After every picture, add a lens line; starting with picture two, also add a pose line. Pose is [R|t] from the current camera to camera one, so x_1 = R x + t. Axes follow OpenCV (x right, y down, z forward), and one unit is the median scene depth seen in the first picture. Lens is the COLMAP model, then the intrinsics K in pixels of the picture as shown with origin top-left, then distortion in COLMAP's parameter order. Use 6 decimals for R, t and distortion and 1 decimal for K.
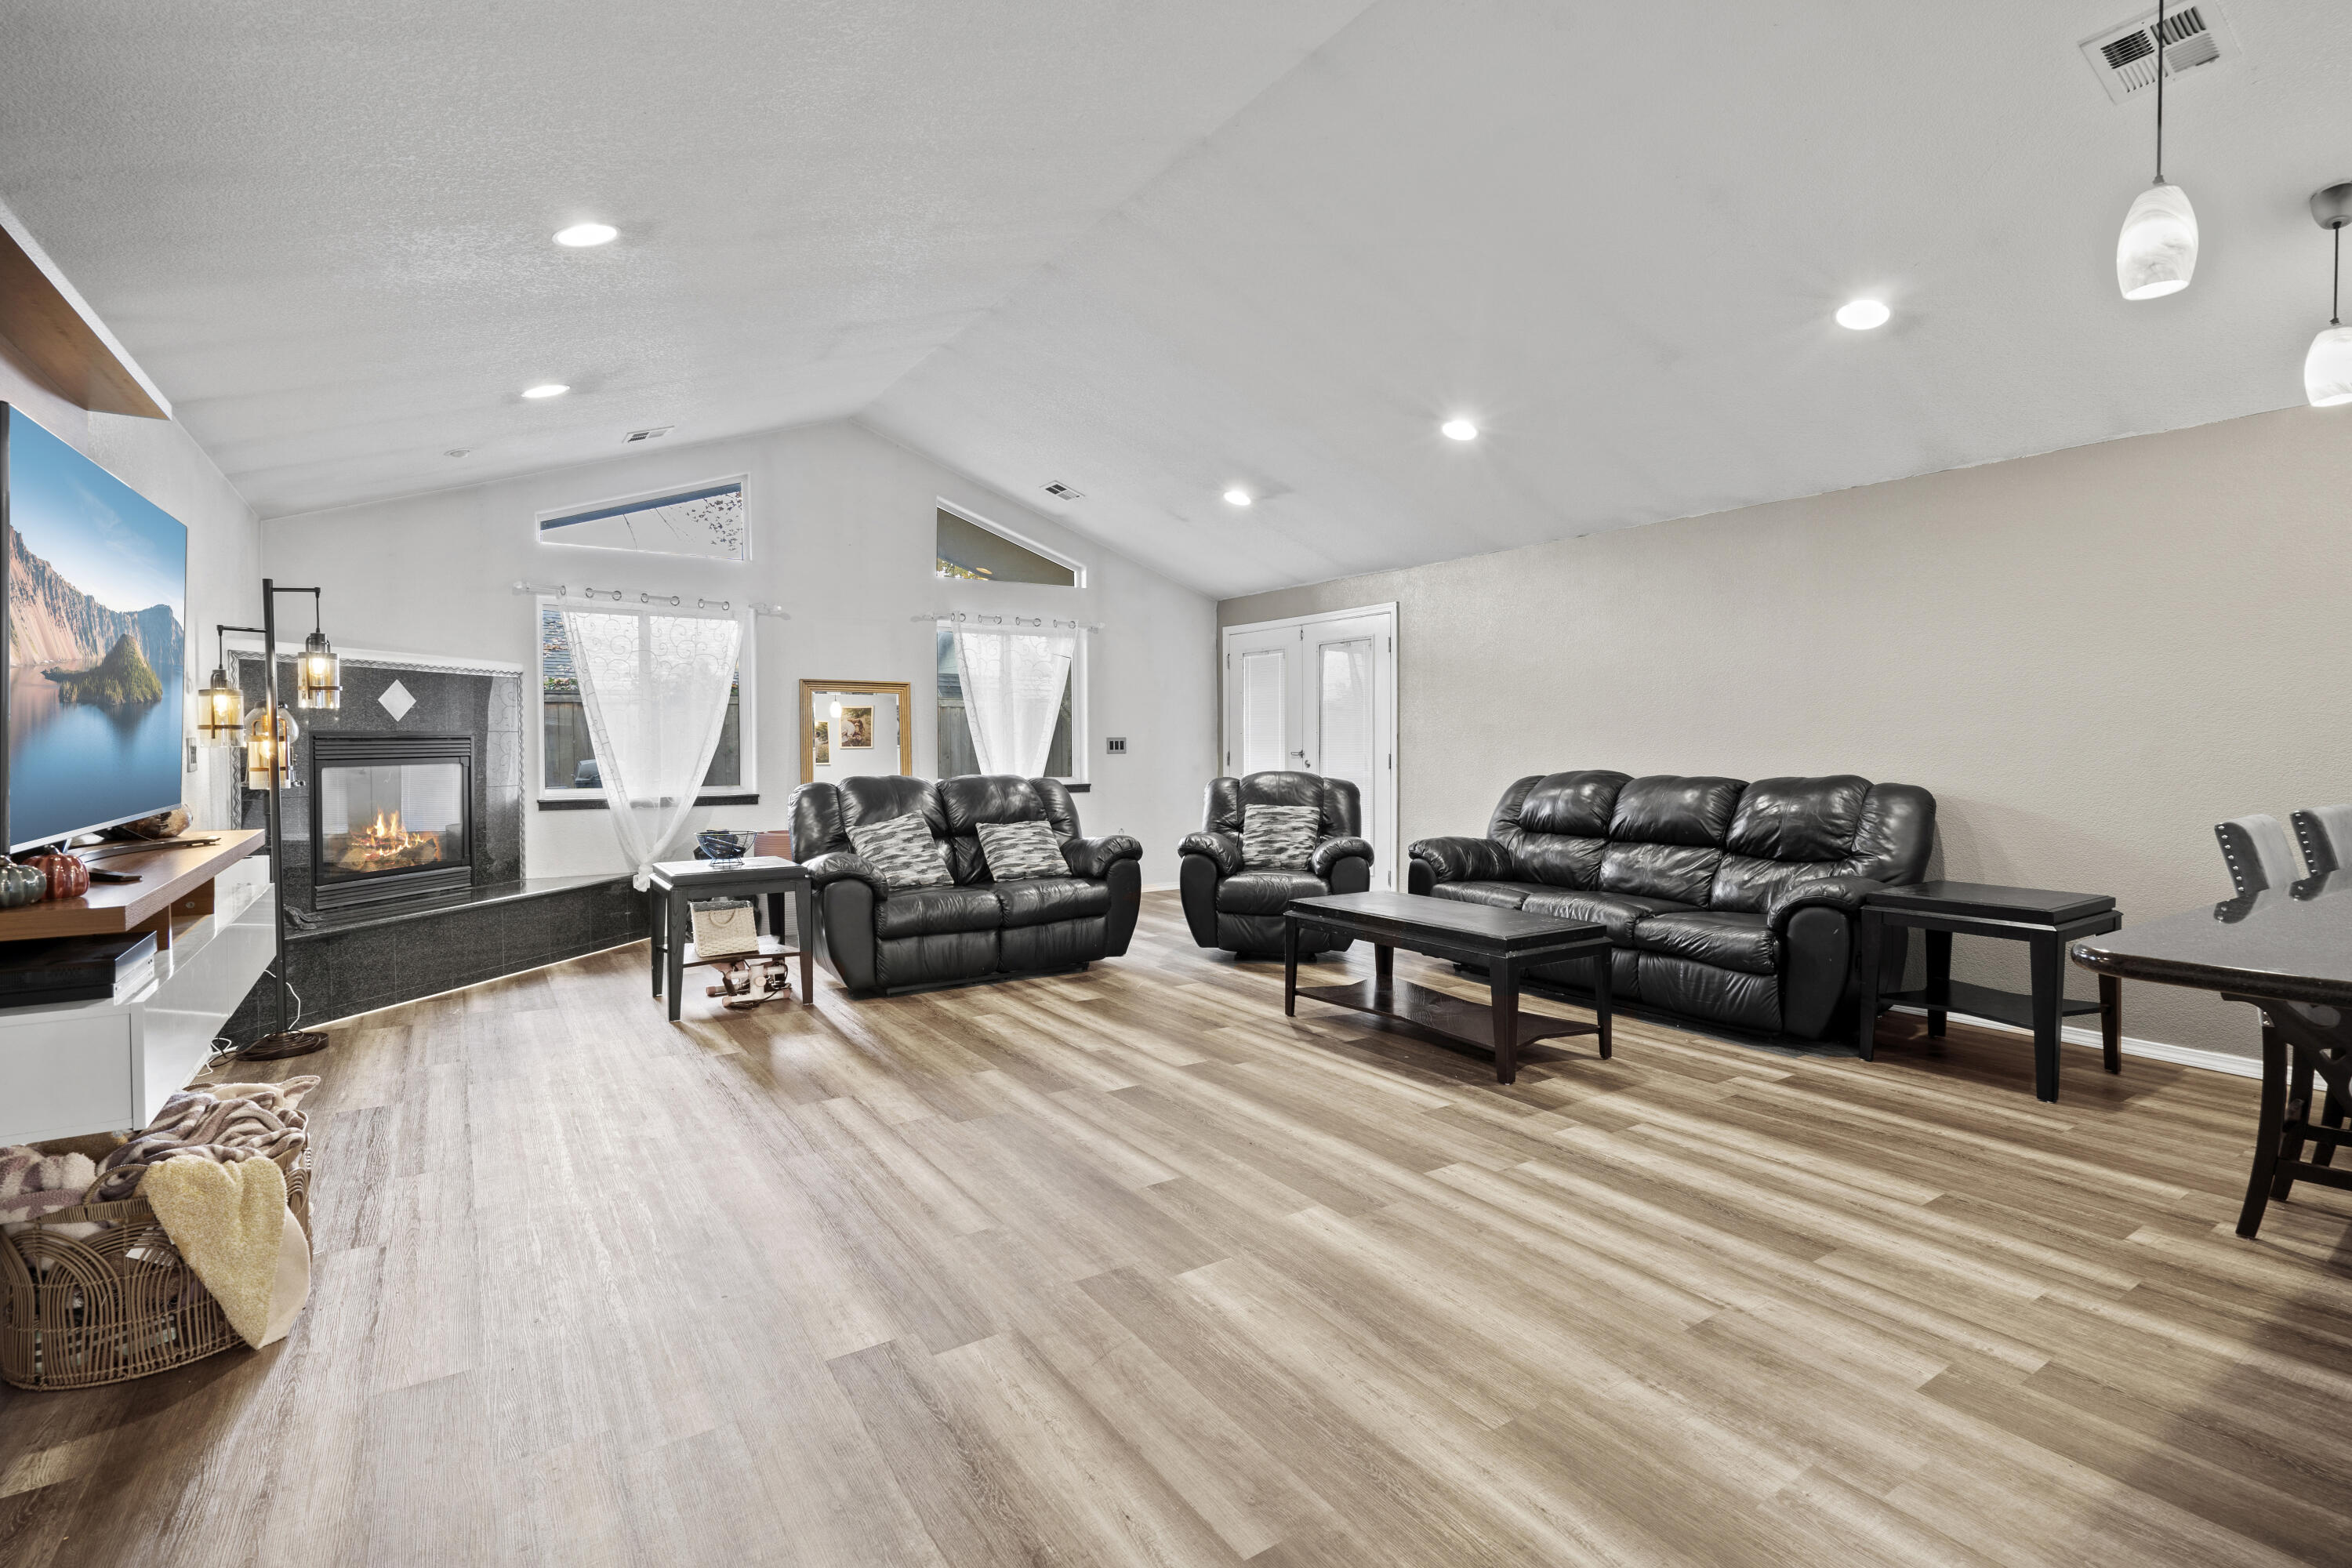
lens RADIAL K [[1108.6, 0, 1210.2], [0, 1108.6, 768.5], [0, 0, 1]] dist [-0.011577, 0.003222]
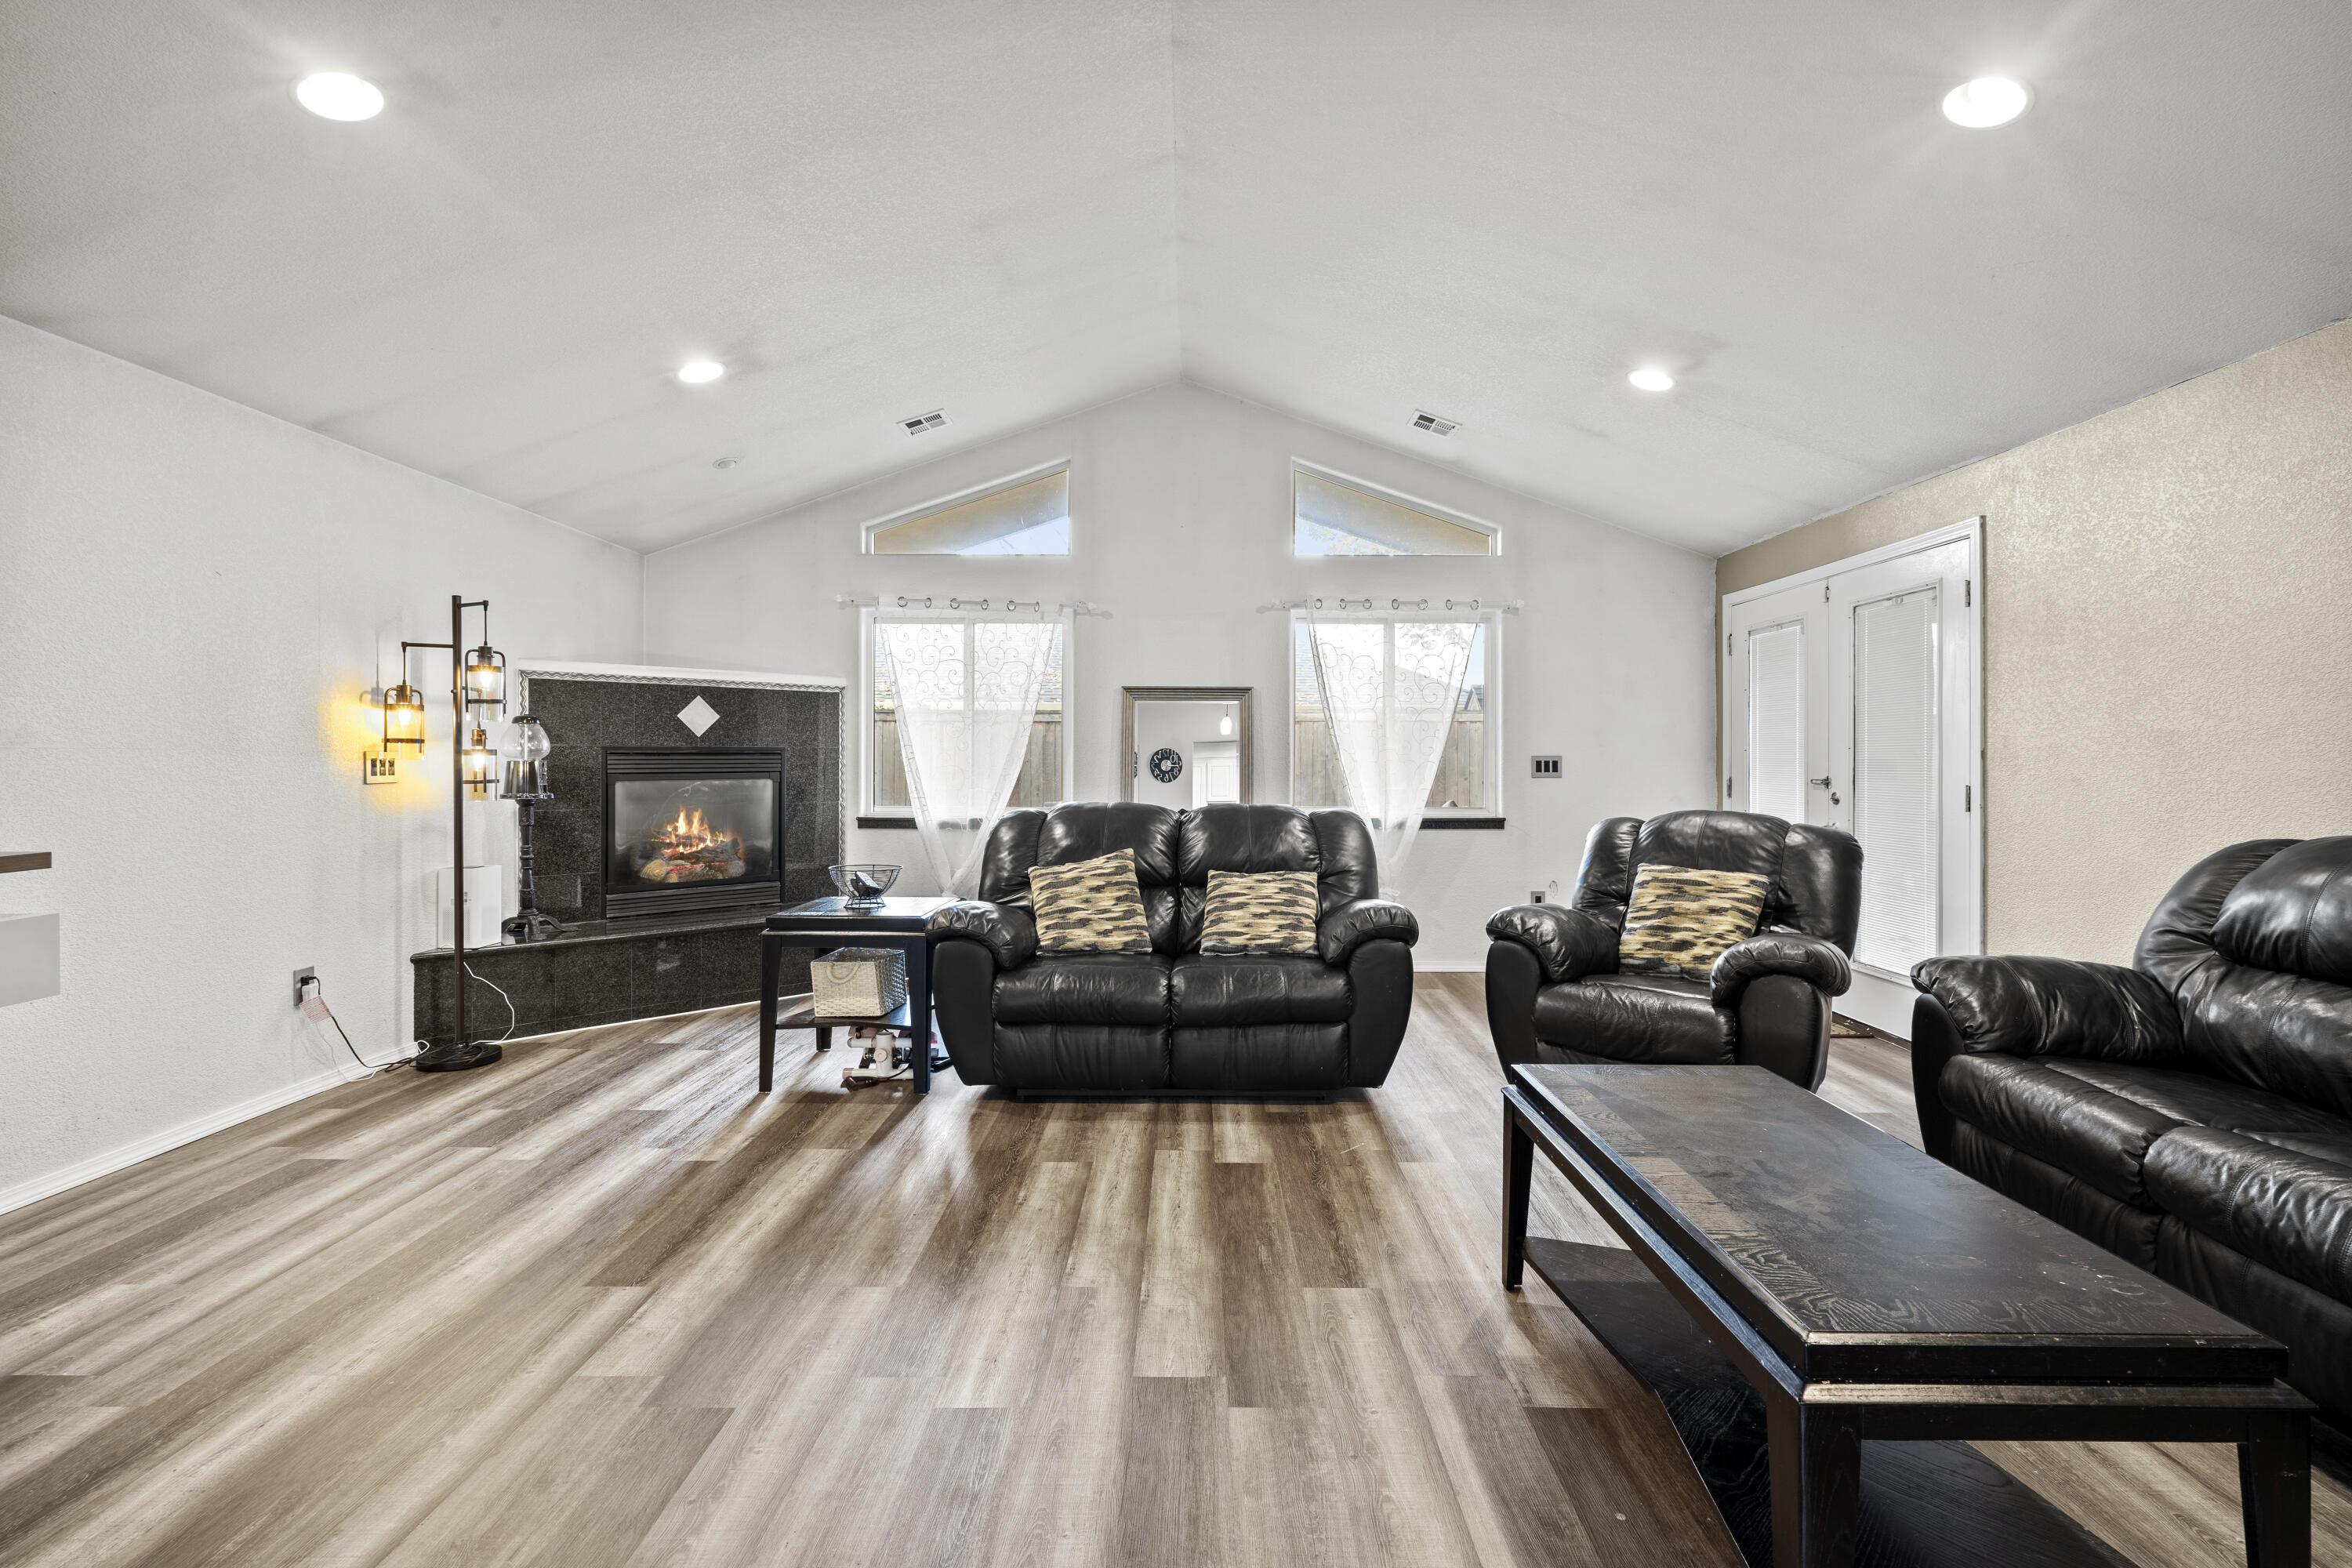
lens RADIAL K [[1108.6, 0, 1170.7], [0, 1108.6, 758.8], [0, 0, 1]] dist [-0.011577, 0.003222]
pose [[0.818906, 0.004414, -0.573911, 0.208734], [-0.019399, 0.999612, -0.019991, -0.010322], [0.573600, 0.027504, 0.818674, 0.420090]]
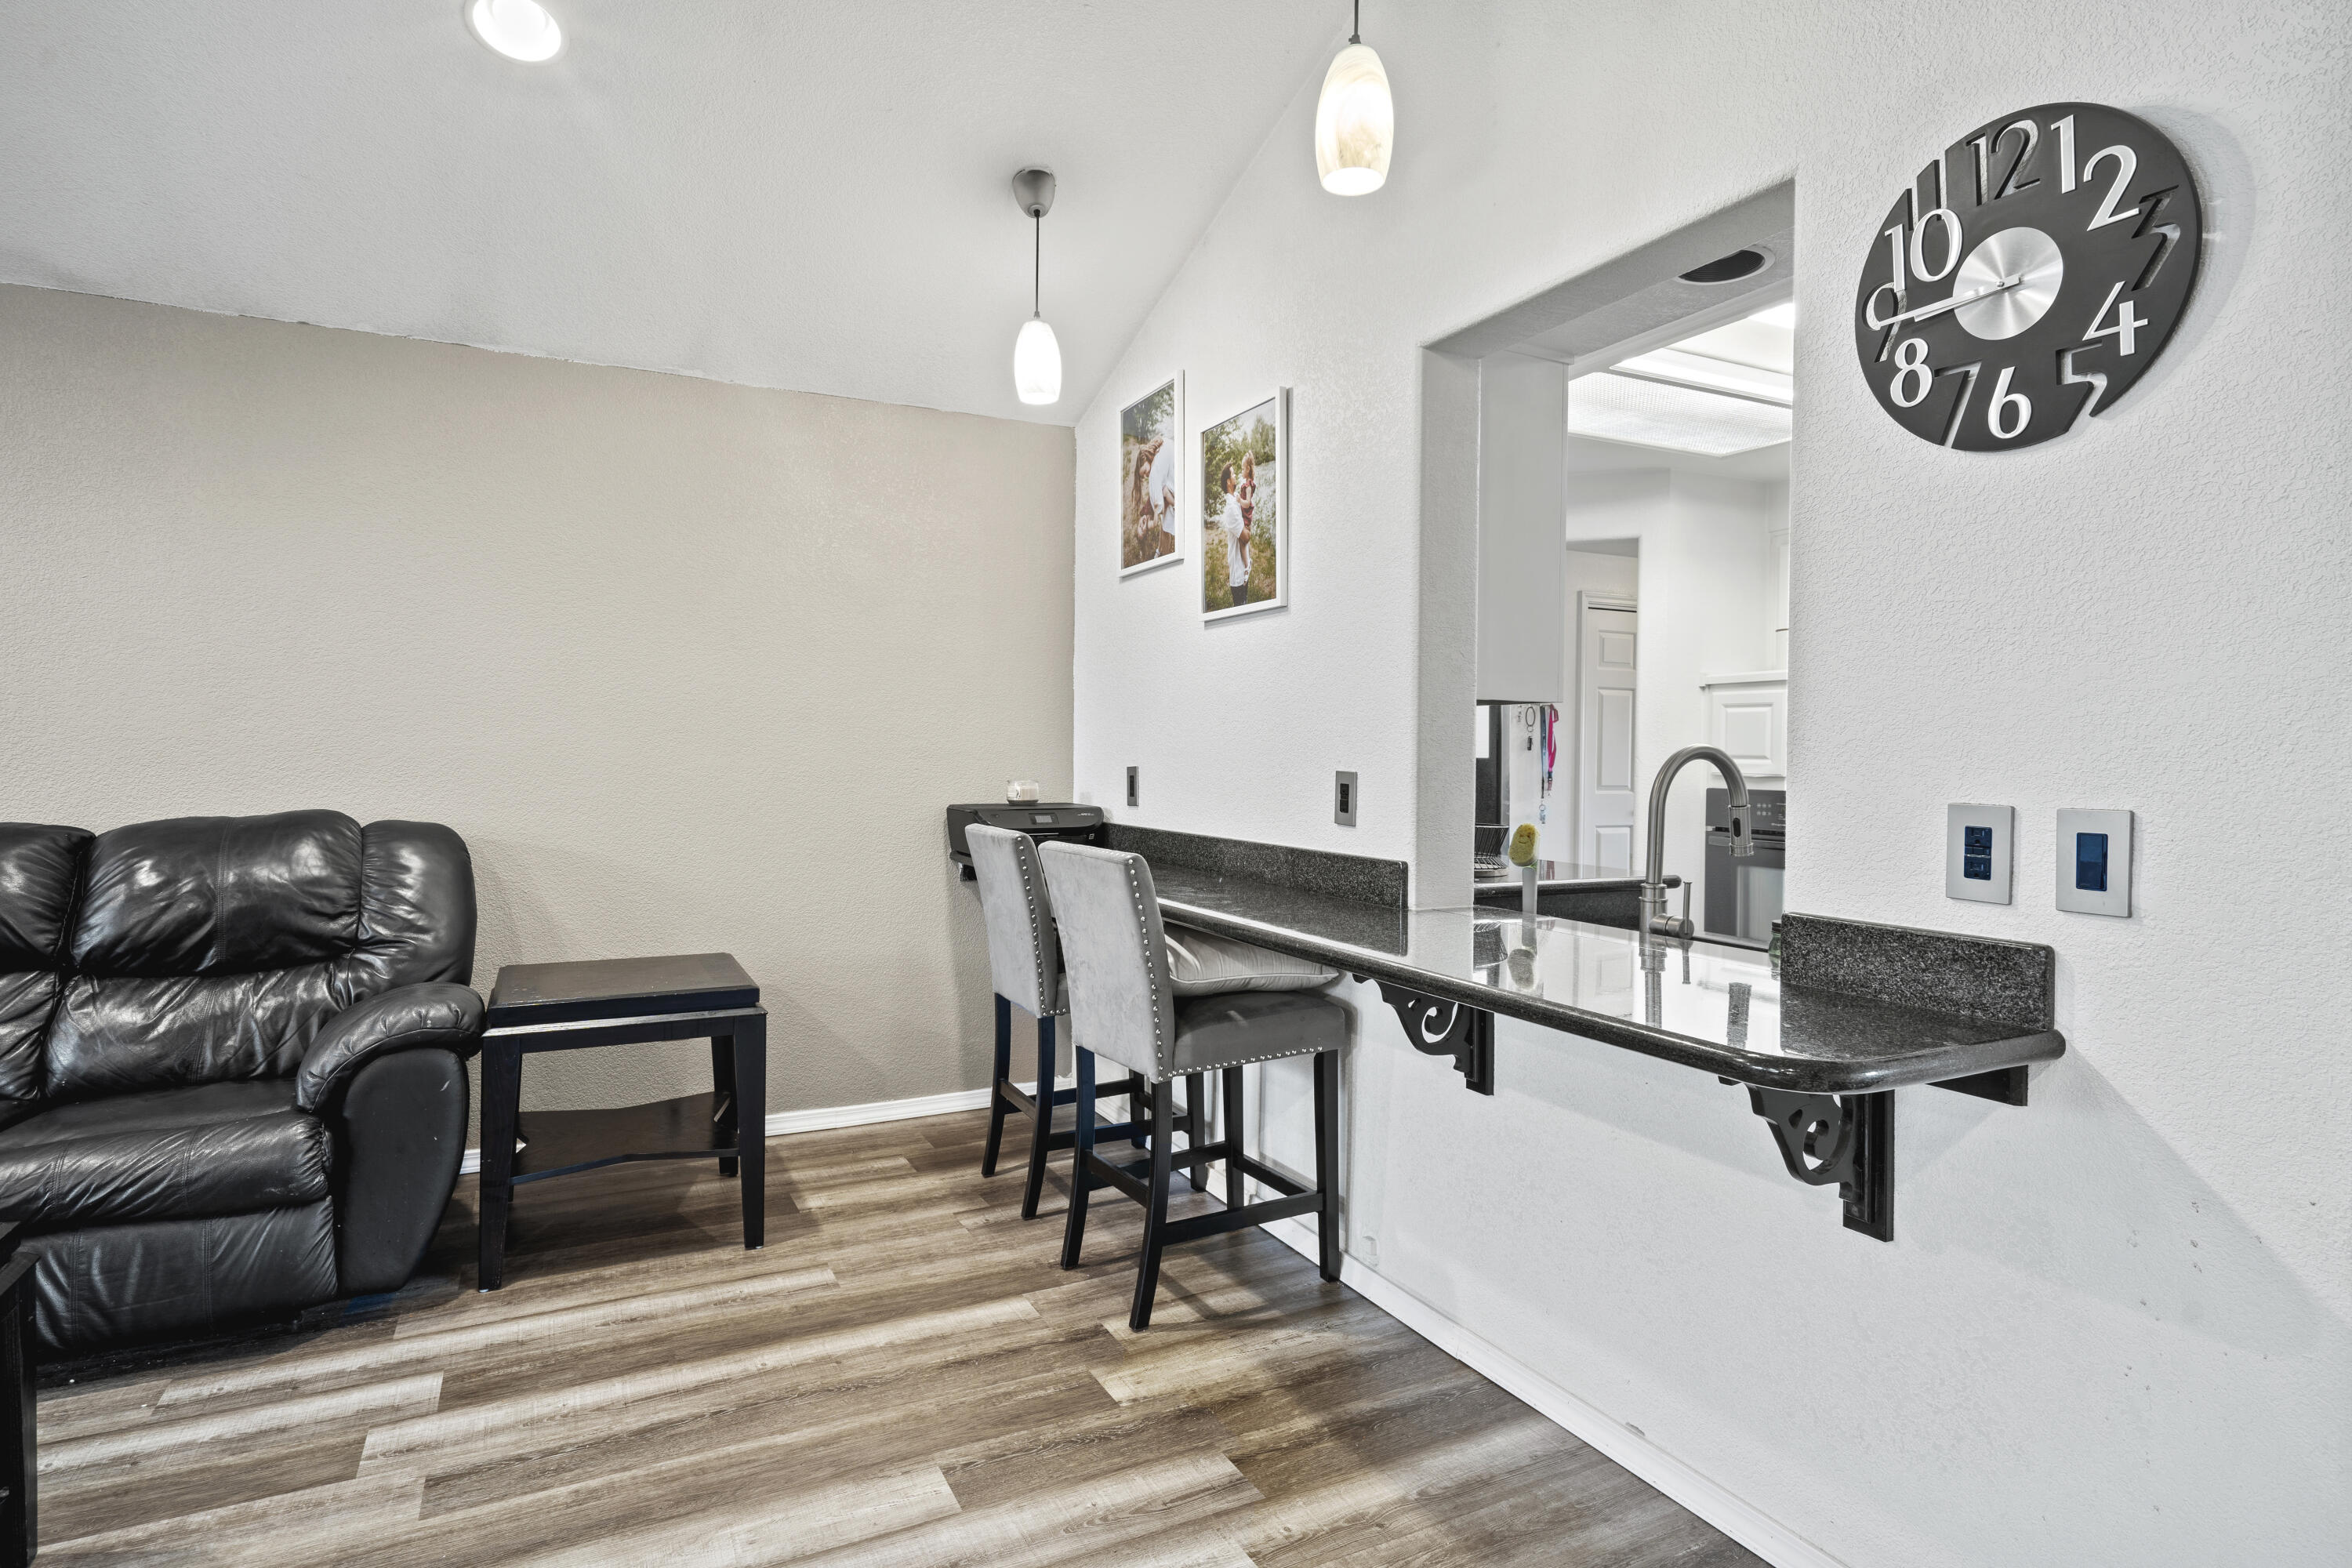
lens RADIAL K [[1251.2, 0, 1177.7], [0, 1251.2, 779.1], [0, 0, 1]] dist [0.006651, 0.001486]
pose [[0.145851, -0.015657, 0.989183, -0.014991], [0.014626, 0.999800, 0.013669, -0.011717], [-0.989198, 0.012474, 0.146051, 0.394064]]
